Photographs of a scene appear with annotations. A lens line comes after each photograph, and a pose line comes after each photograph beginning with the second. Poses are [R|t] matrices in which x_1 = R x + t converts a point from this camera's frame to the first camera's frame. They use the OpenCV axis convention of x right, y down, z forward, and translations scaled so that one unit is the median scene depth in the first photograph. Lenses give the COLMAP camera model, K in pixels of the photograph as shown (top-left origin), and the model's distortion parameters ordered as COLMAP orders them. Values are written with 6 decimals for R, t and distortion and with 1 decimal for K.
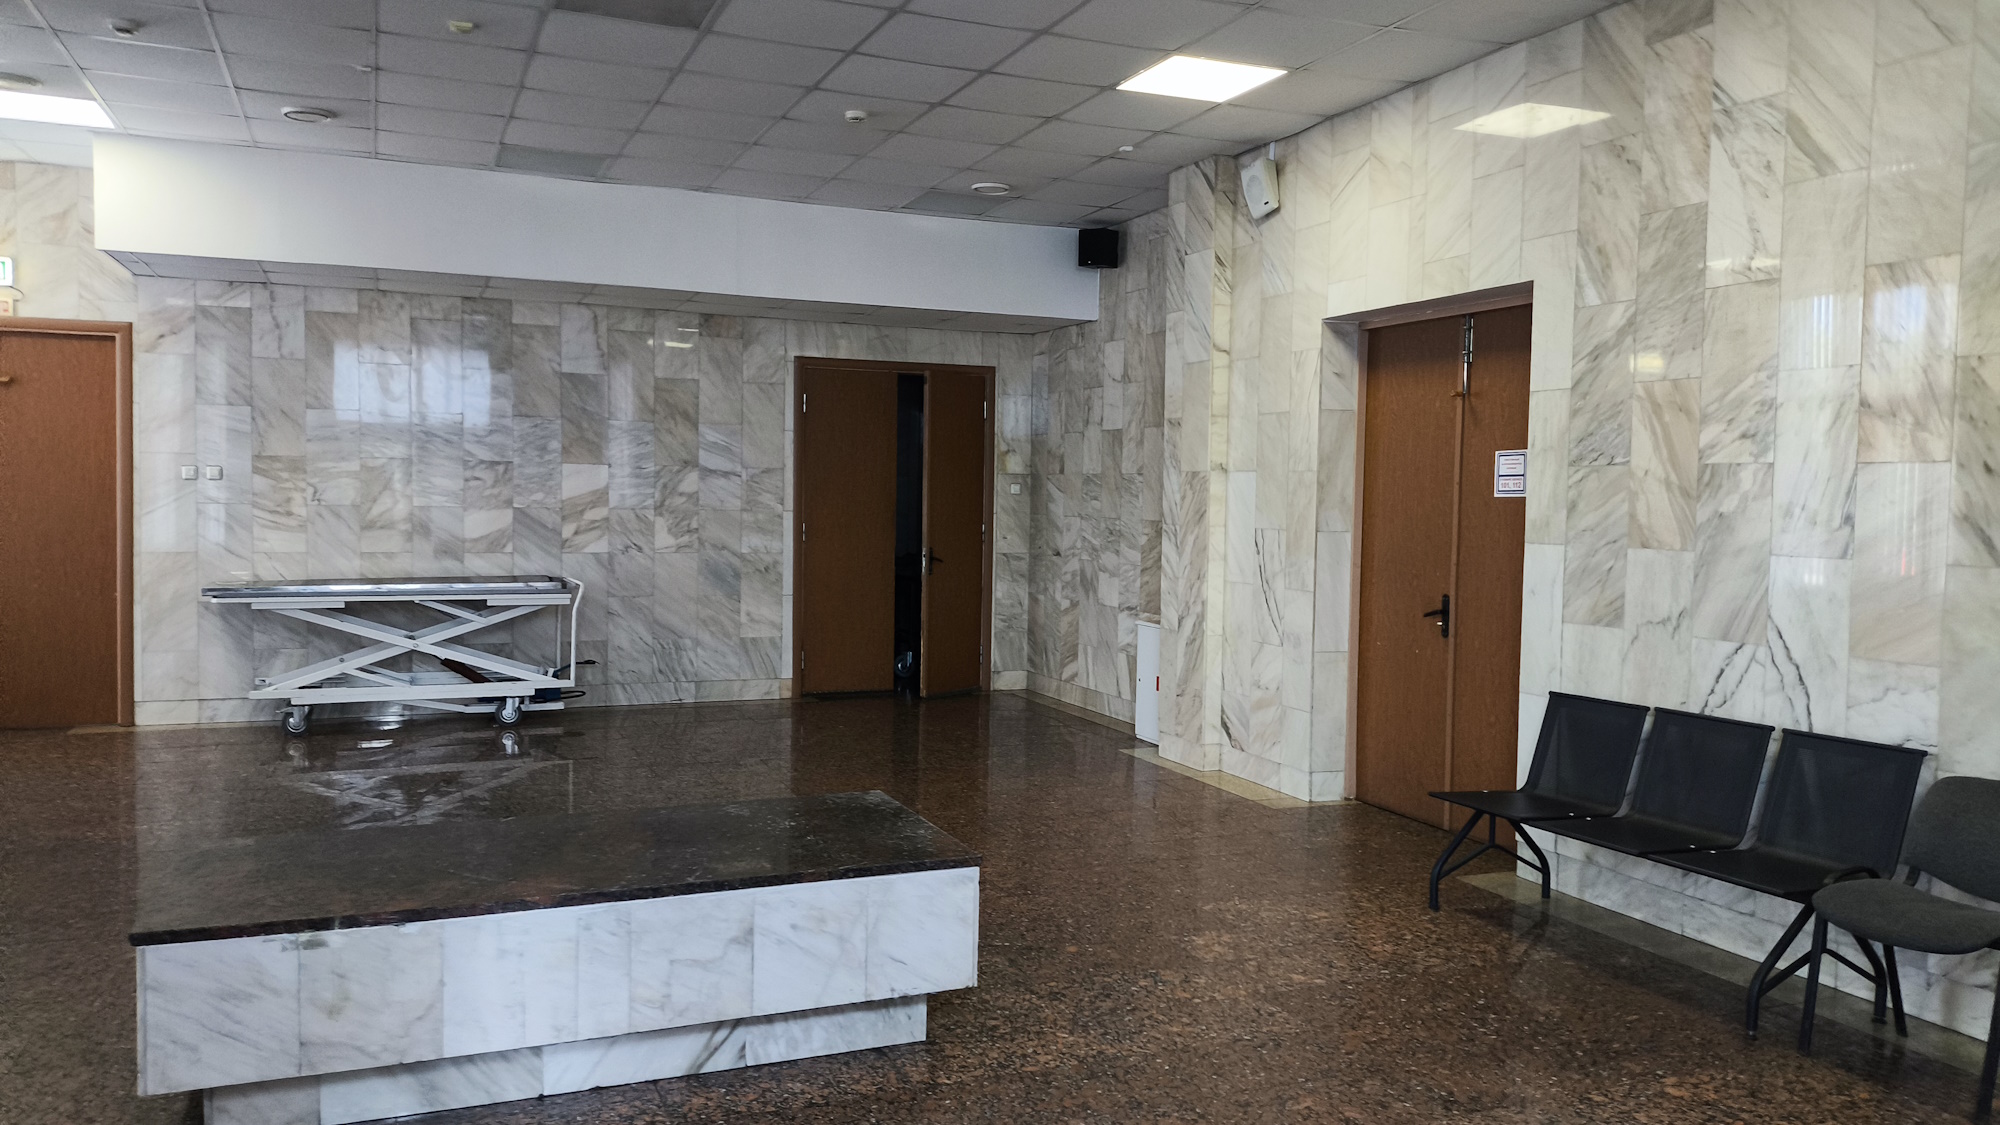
lens RADIAL K [[1432.5, 0, 1021.6], [0, 1432.5, 564.0], [0, 0, 1]] dist [0.133984, -0.204622]
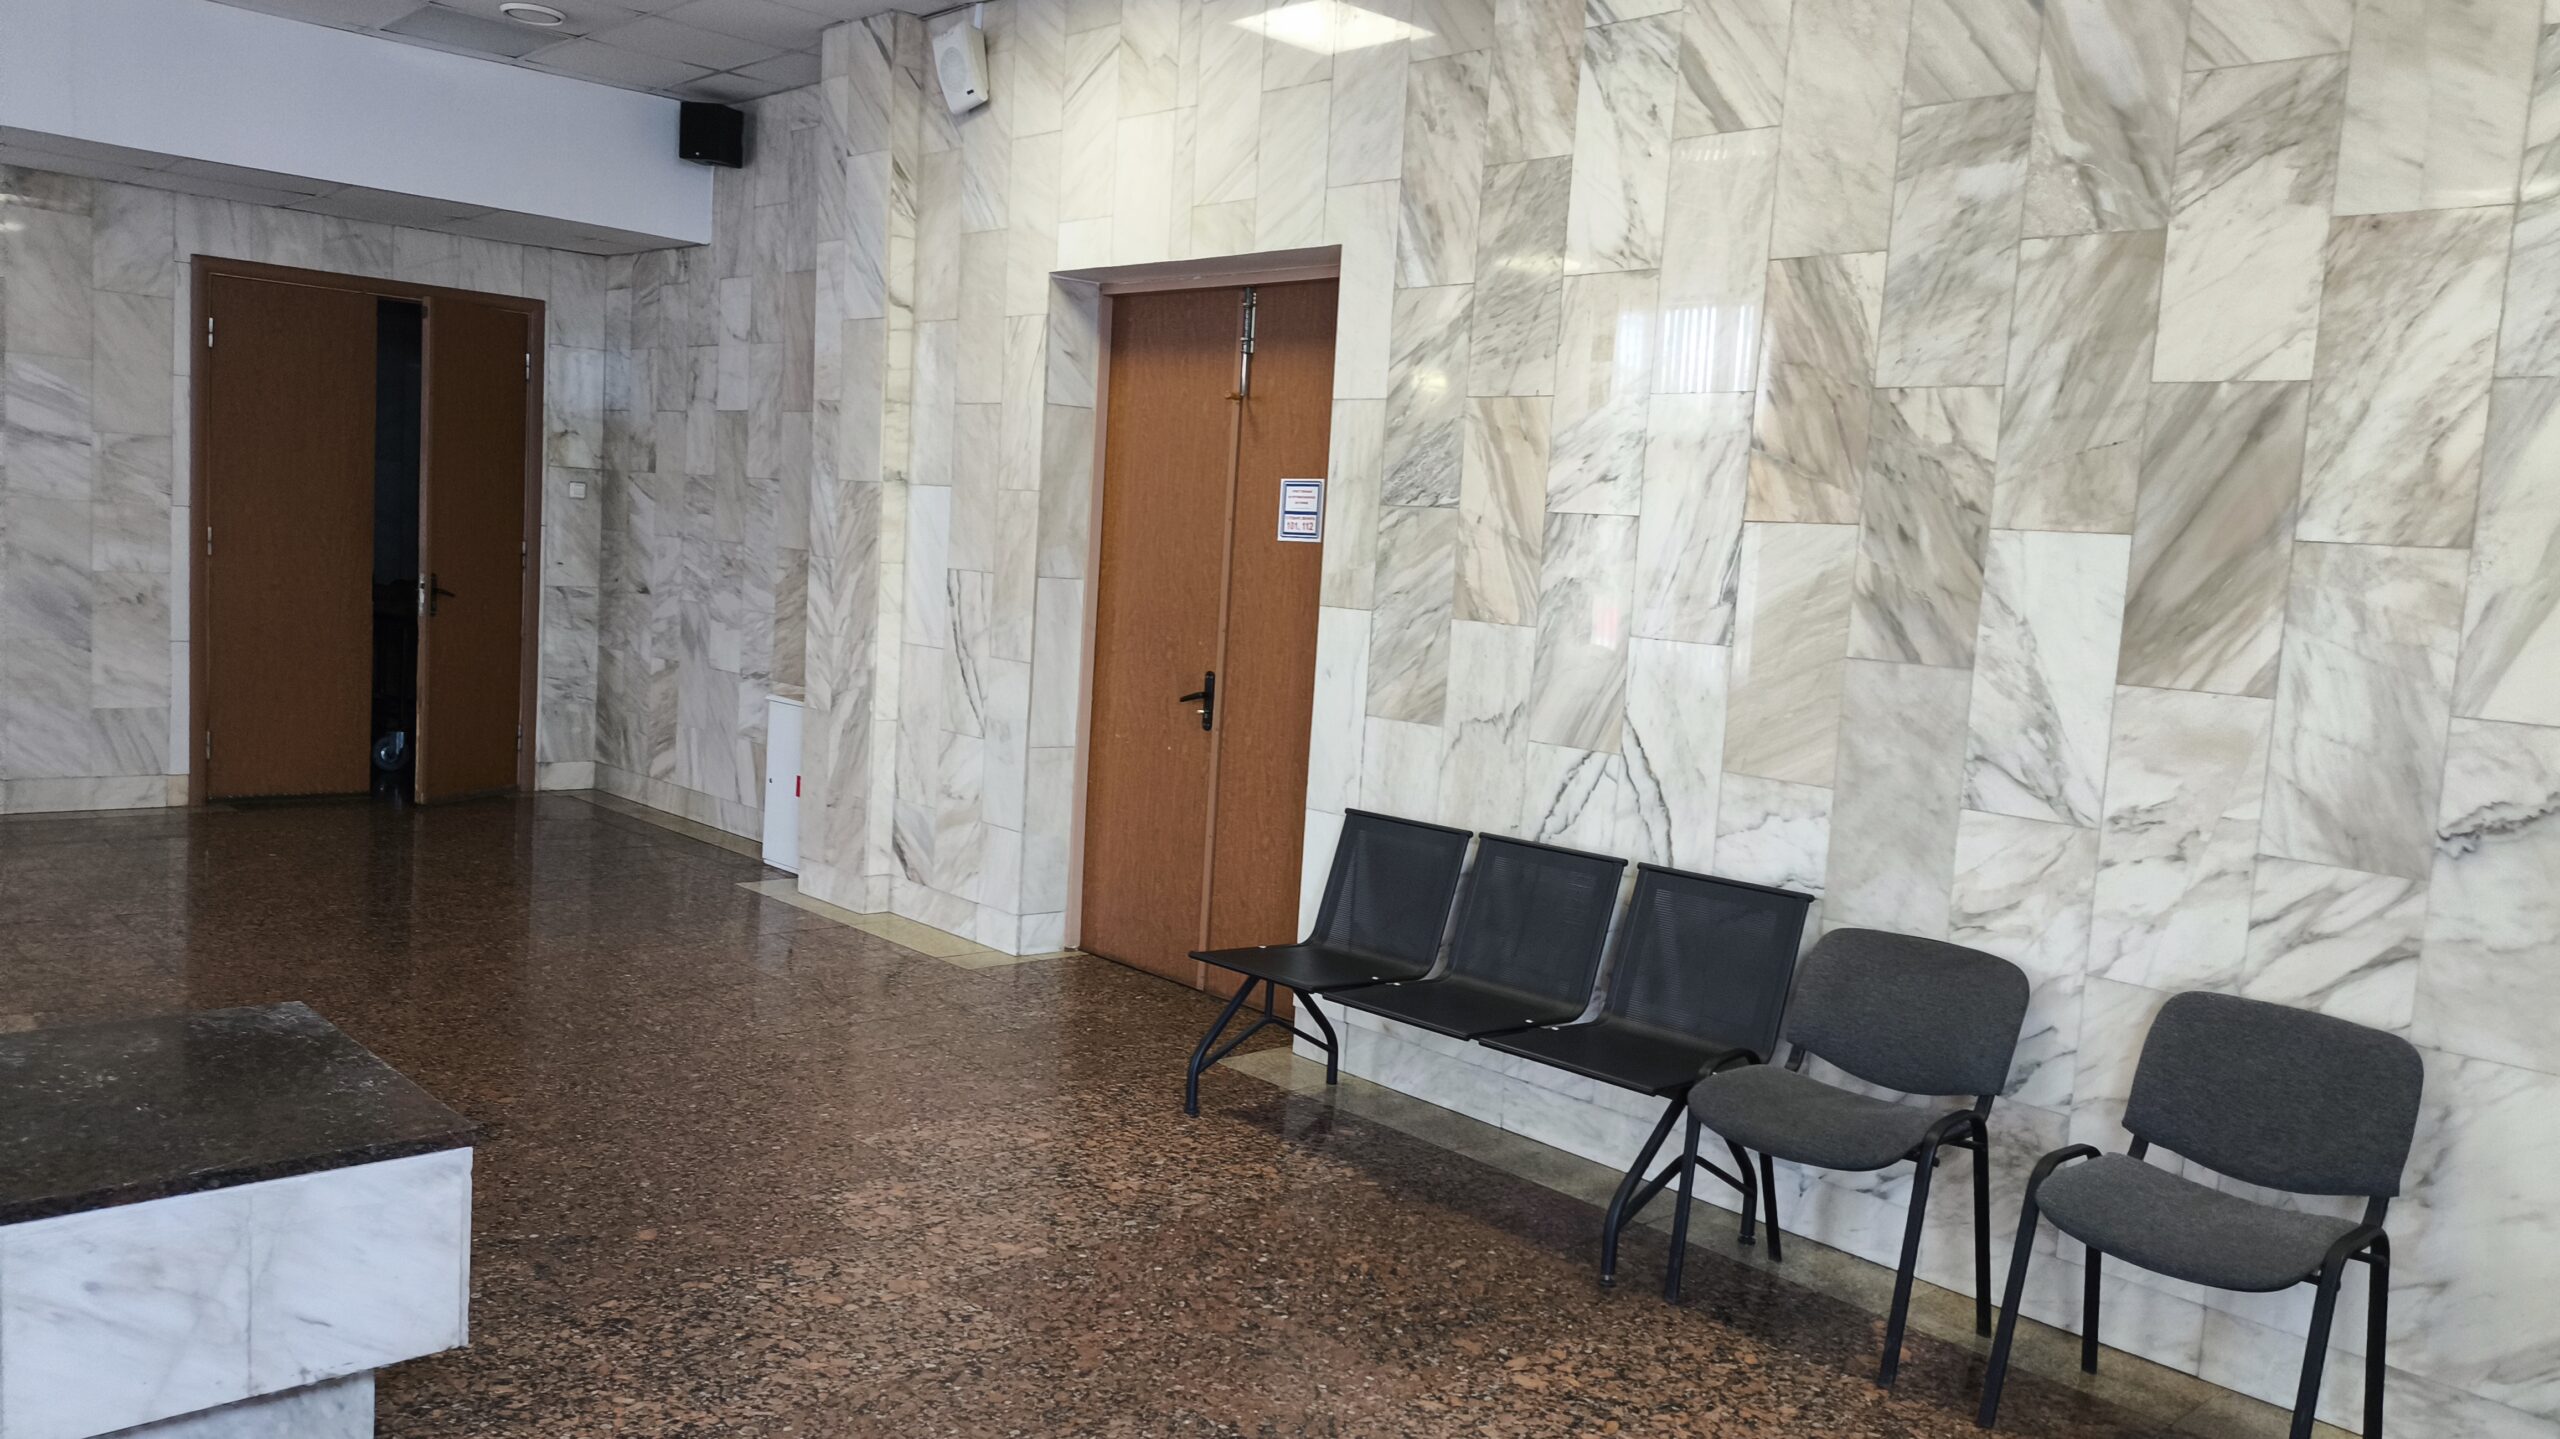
lens RADIAL K [[1833.6, 0, 1307.6], [0, 1833.6, 721.4], [0, 0, 1]] dist [0.133984, -0.204622]
pose [[0.934259, 0.009731, 0.356462, 0.010253], [-0.031654, 0.997945, 0.055718, -0.008714], [-0.355188, -0.063338, 0.932647, 0.139738]]
